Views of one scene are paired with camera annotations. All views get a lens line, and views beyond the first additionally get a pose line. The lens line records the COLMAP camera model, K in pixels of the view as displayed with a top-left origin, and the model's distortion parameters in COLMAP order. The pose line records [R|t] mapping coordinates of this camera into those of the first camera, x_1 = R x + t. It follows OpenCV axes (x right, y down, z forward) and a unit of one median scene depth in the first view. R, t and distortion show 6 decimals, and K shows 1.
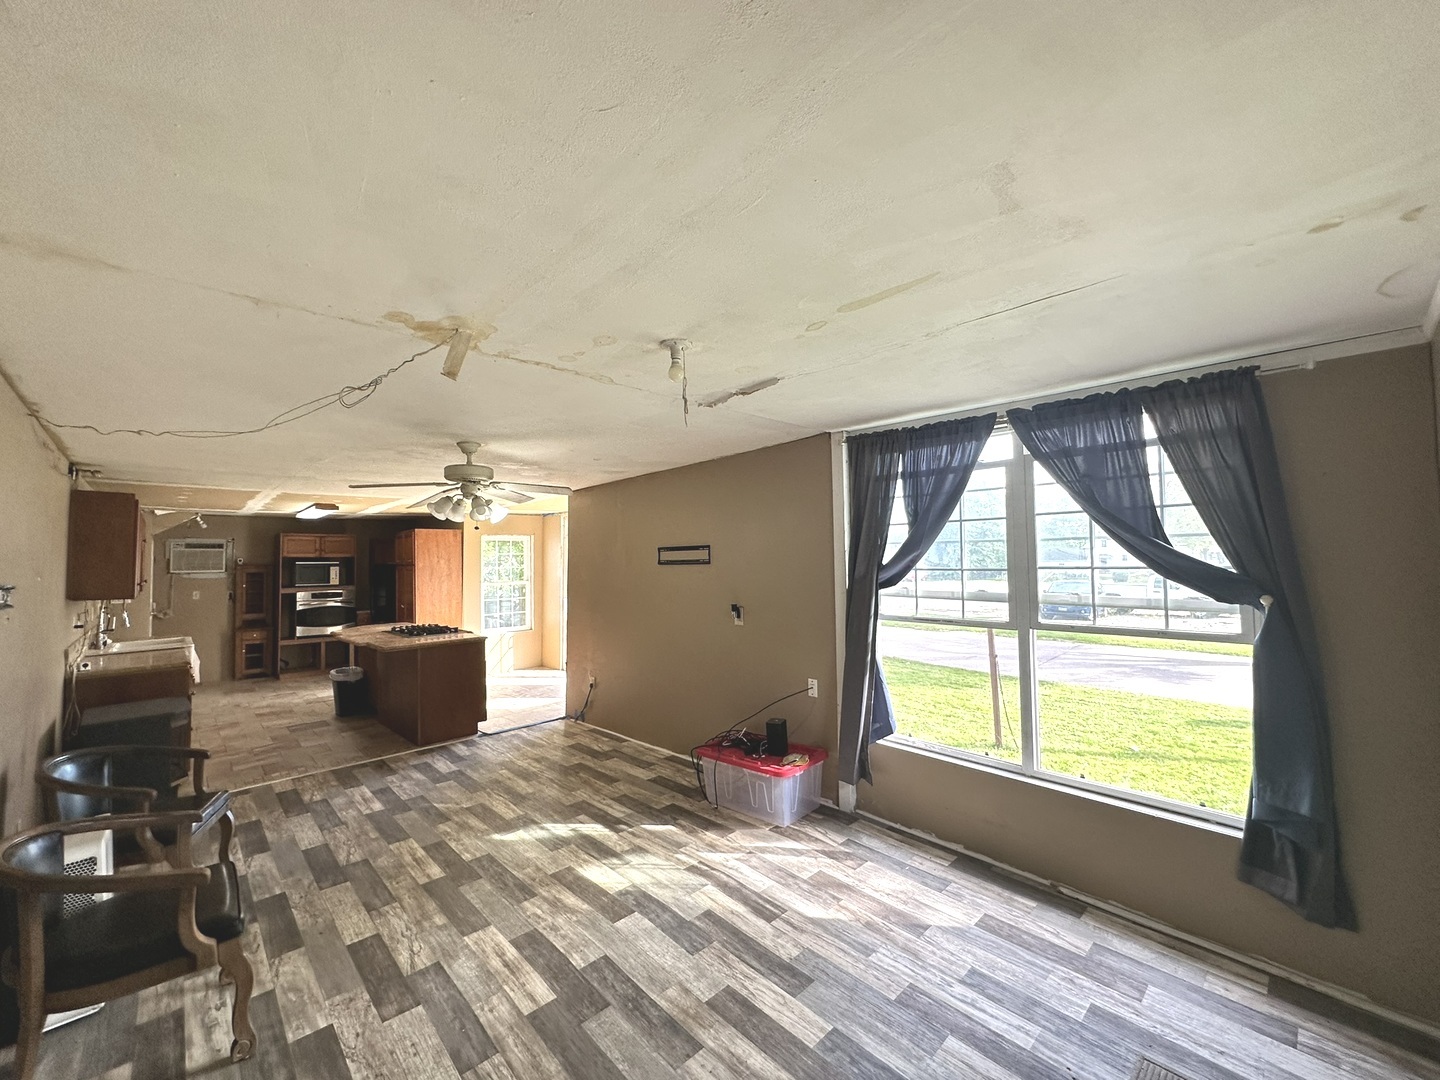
lens RADIAL K [[571.4, 0, 720.0], [0, 571.4, 540.0], [0, 0, 1]] dist [-0.017778, 0.000090]
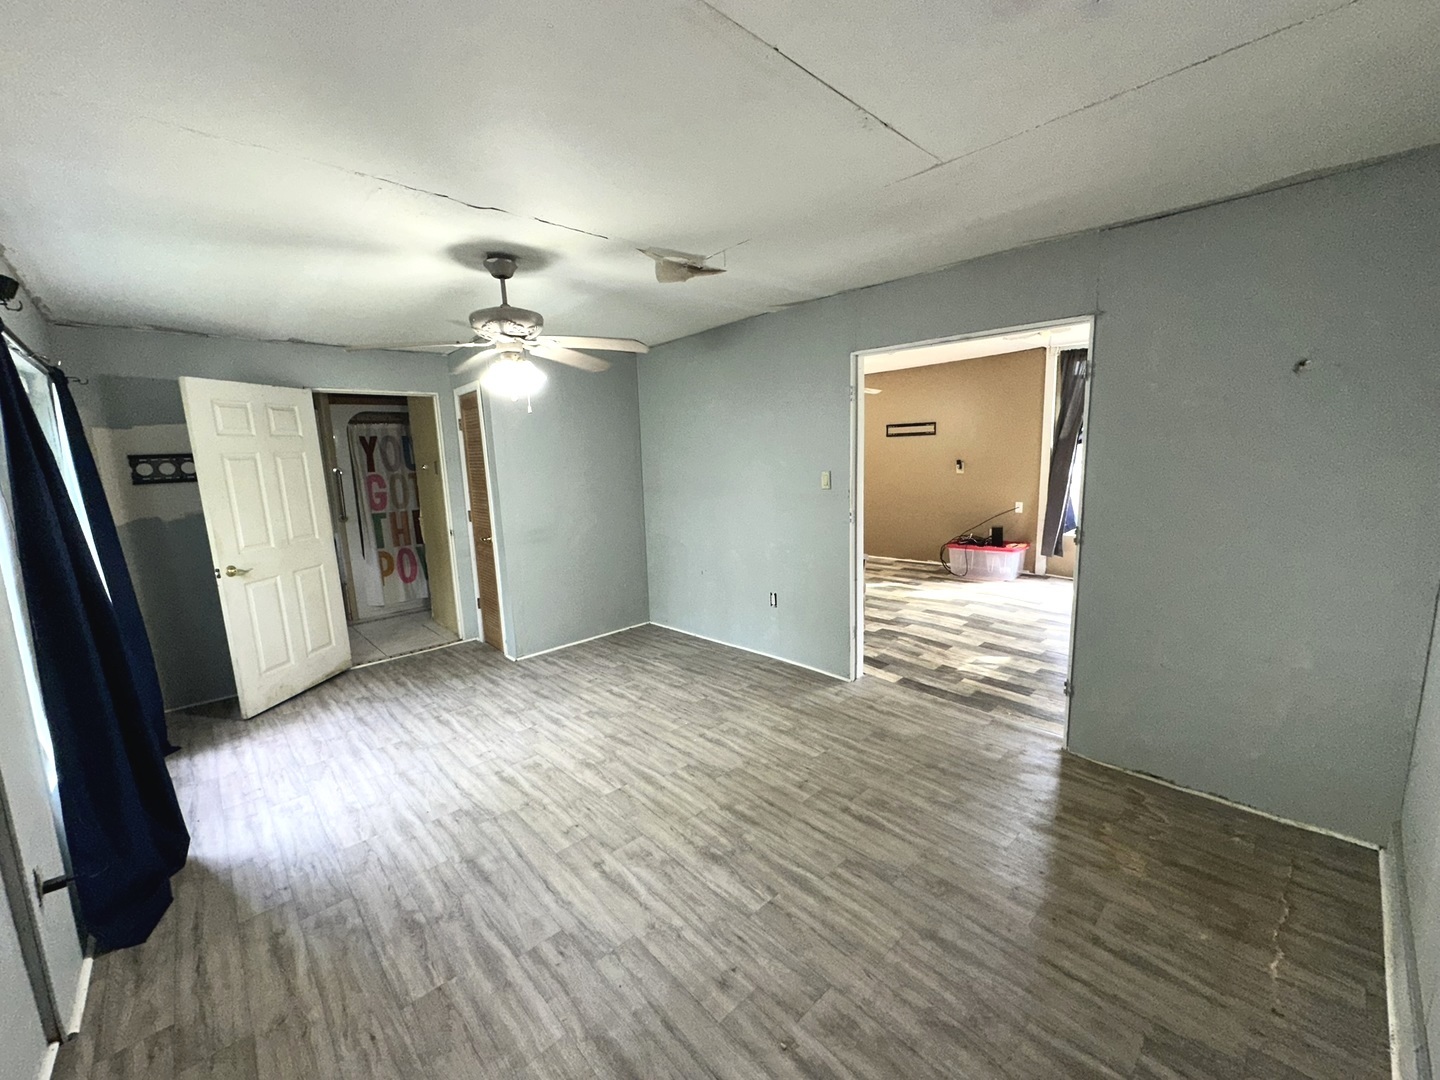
lens RADIAL K [[571.4, 0, 720.0], [0, 571.4, 540.0], [0, 0, 1]] dist [-0.017778, 0.000090]
pose [[0.999503, -0.018929, -0.025199, -0.688957], [0.023671, 0.978751, 0.203681, -0.007828], [0.020808, -0.204176, 0.978713, -0.685848]]
